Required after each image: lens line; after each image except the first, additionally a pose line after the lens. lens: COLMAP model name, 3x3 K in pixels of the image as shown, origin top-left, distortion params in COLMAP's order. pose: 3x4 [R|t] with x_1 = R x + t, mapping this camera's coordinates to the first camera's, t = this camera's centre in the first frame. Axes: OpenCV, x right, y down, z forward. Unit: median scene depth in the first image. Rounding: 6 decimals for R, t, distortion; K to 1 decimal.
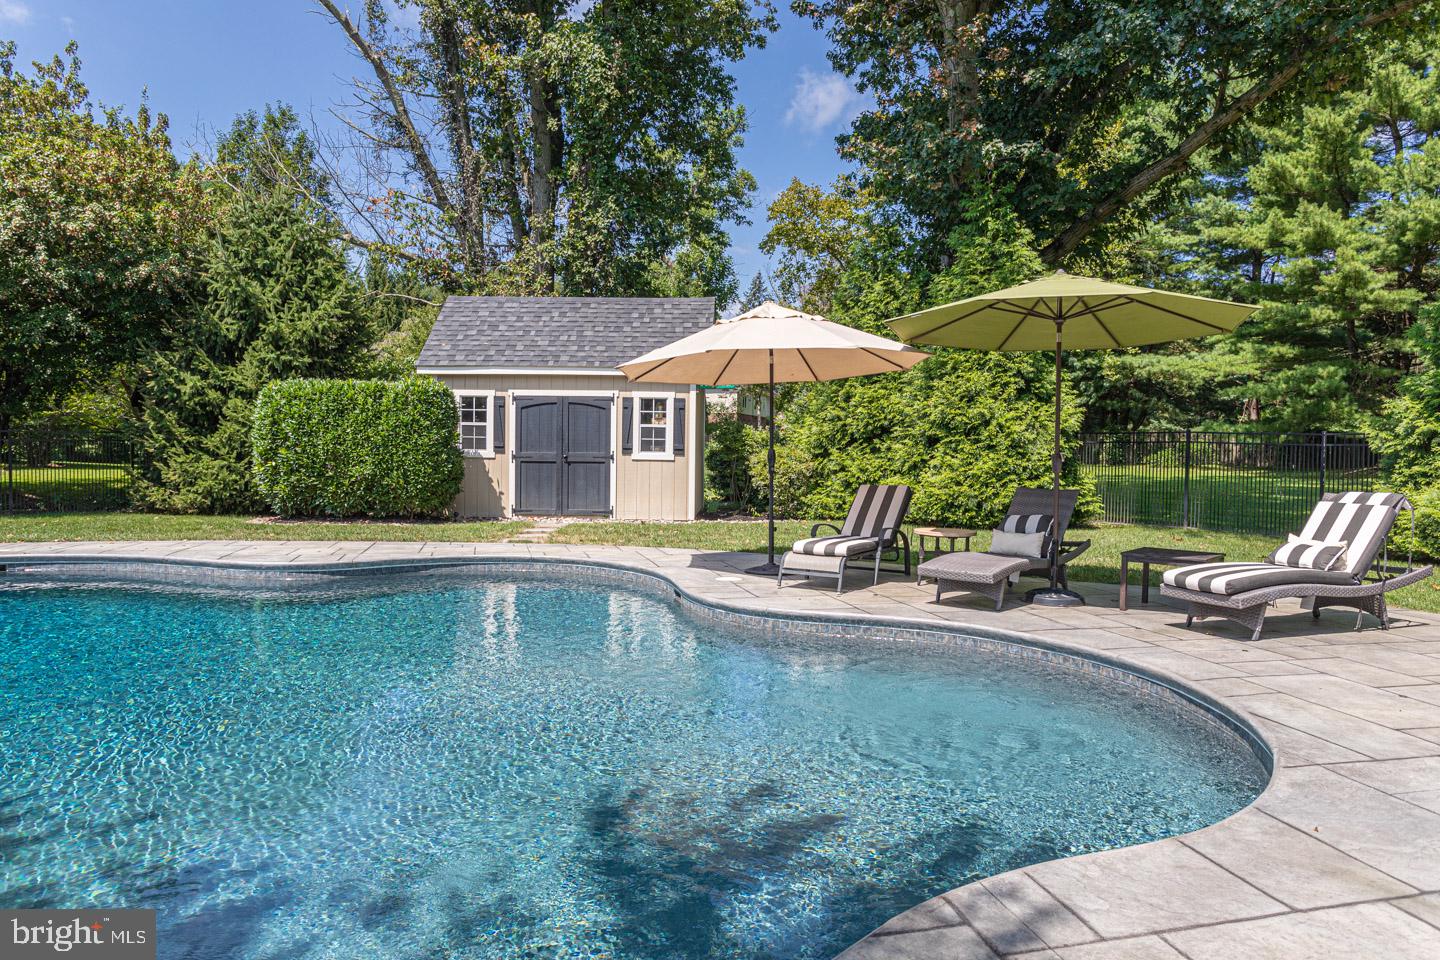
lens RADIAL K [[913.1, 0, 720.0], [0, 913.1, 480.0], [0, 0, 1]] dist [-0.004118, 0.025951]
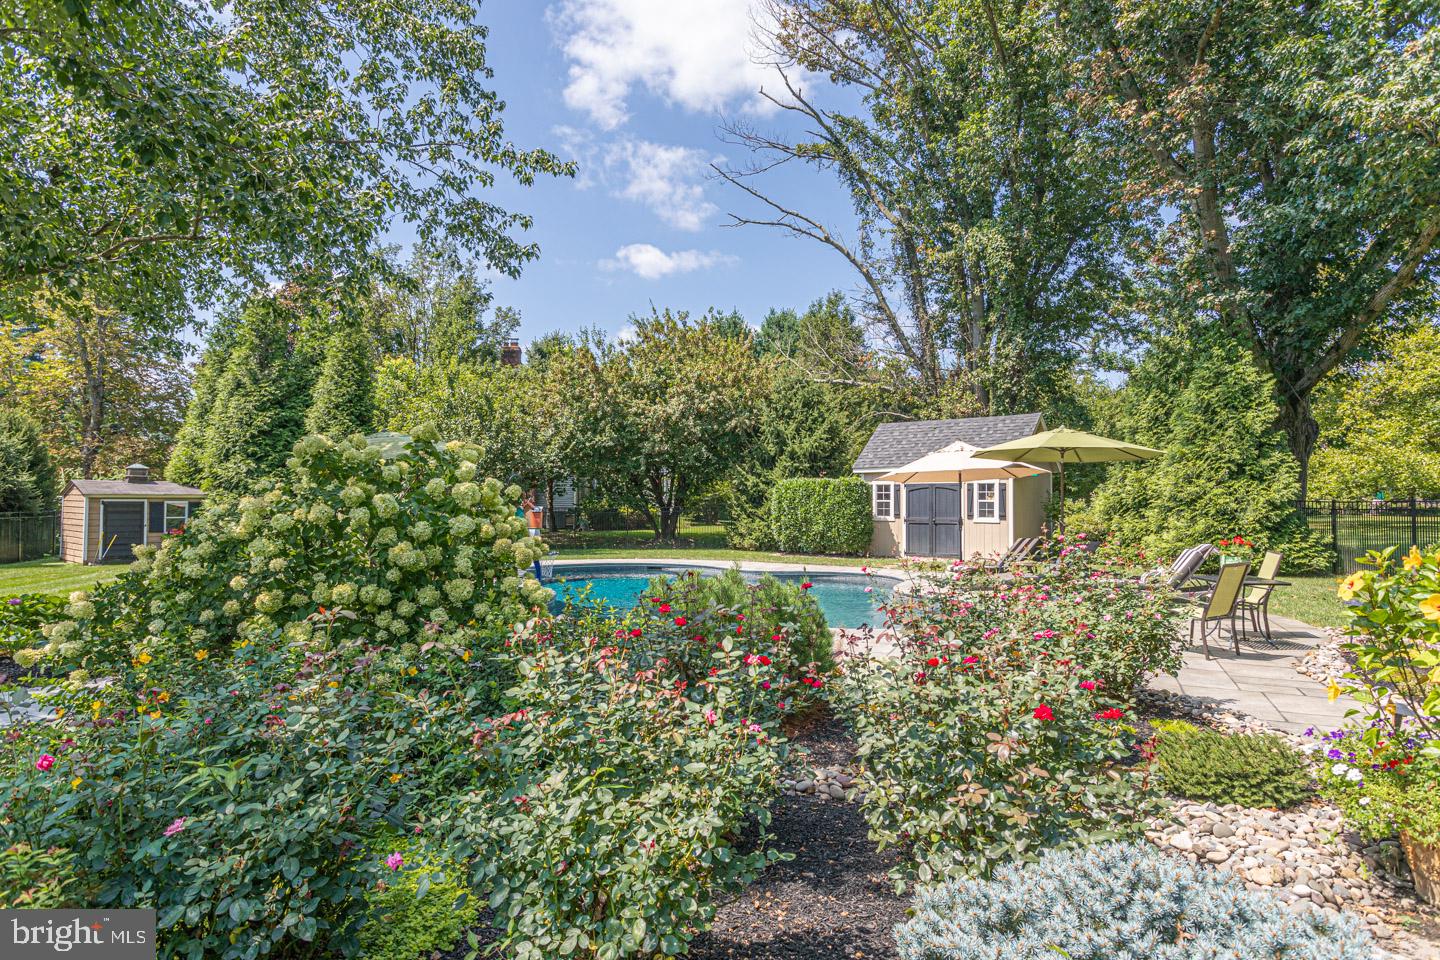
lens RADIAL K [[794.6, 0, 720.0], [0, 794.6, 480.0], [0, 0, 1]] dist [-0.018318, 0.001270]
pose [[0.793811, -0.028464, -0.607497, 0.386118], [-0.015482, 0.997635, -0.066974, 0.003117], [0.607967, 0.062570, 0.791493, -0.352569]]
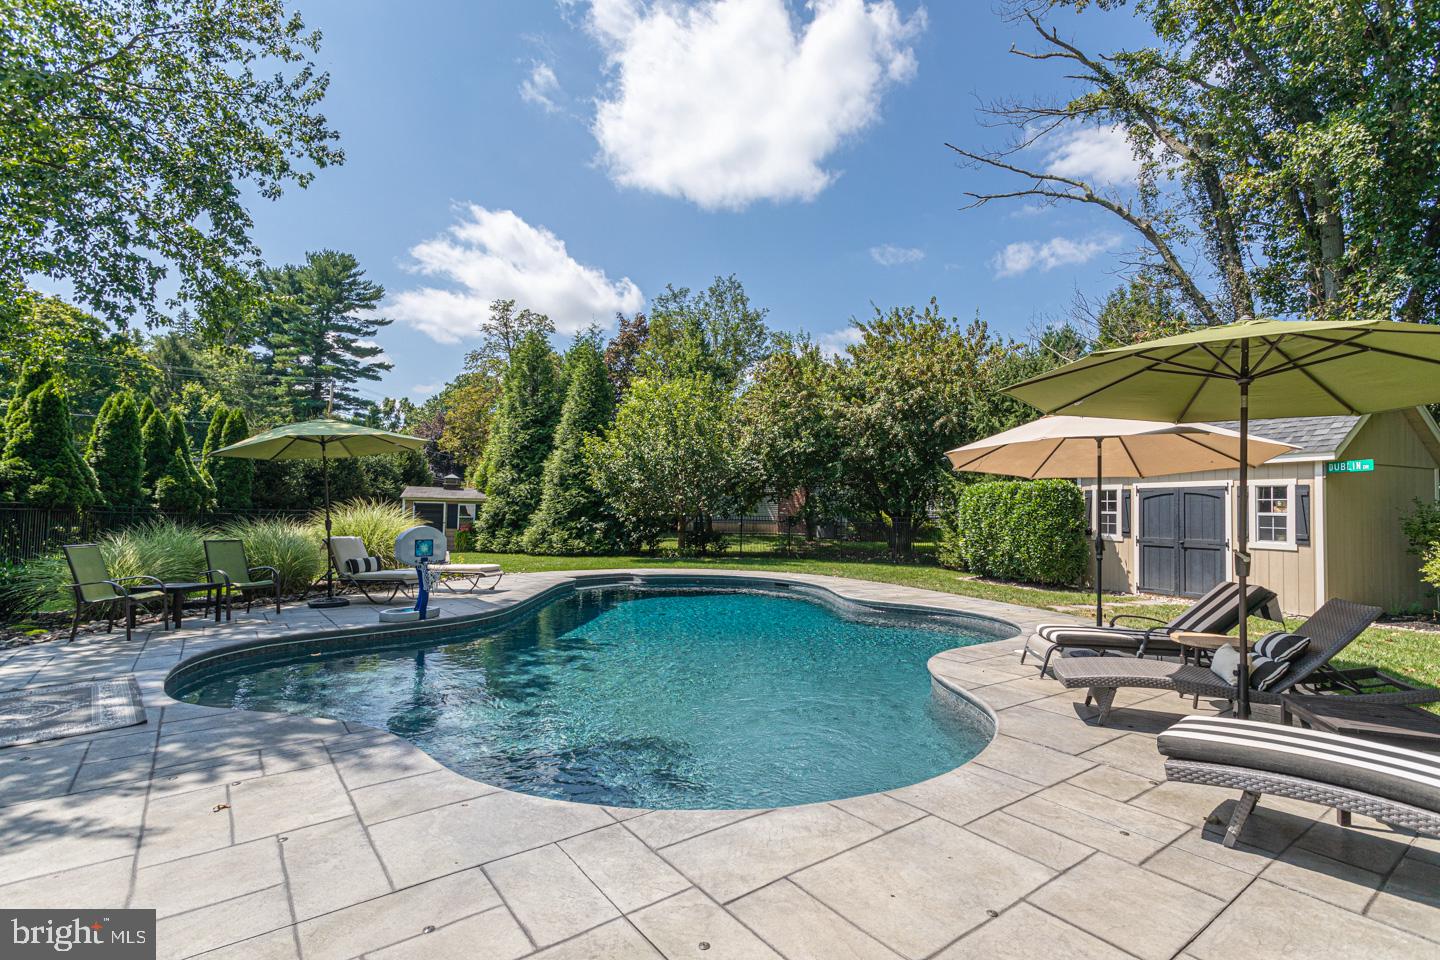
lens RADIAL K [[666.6, 0, 720.0], [0, 666.6, 480.0], [0, 0, 1]] dist [0.003340, 0.000514]
pose [[0.396088, -0.047966, -0.916959, 0.341869], [-0.052477, 0.995820, -0.074760, -0.011495], [0.916712, 0.077731, 0.391915, 0.178954]]
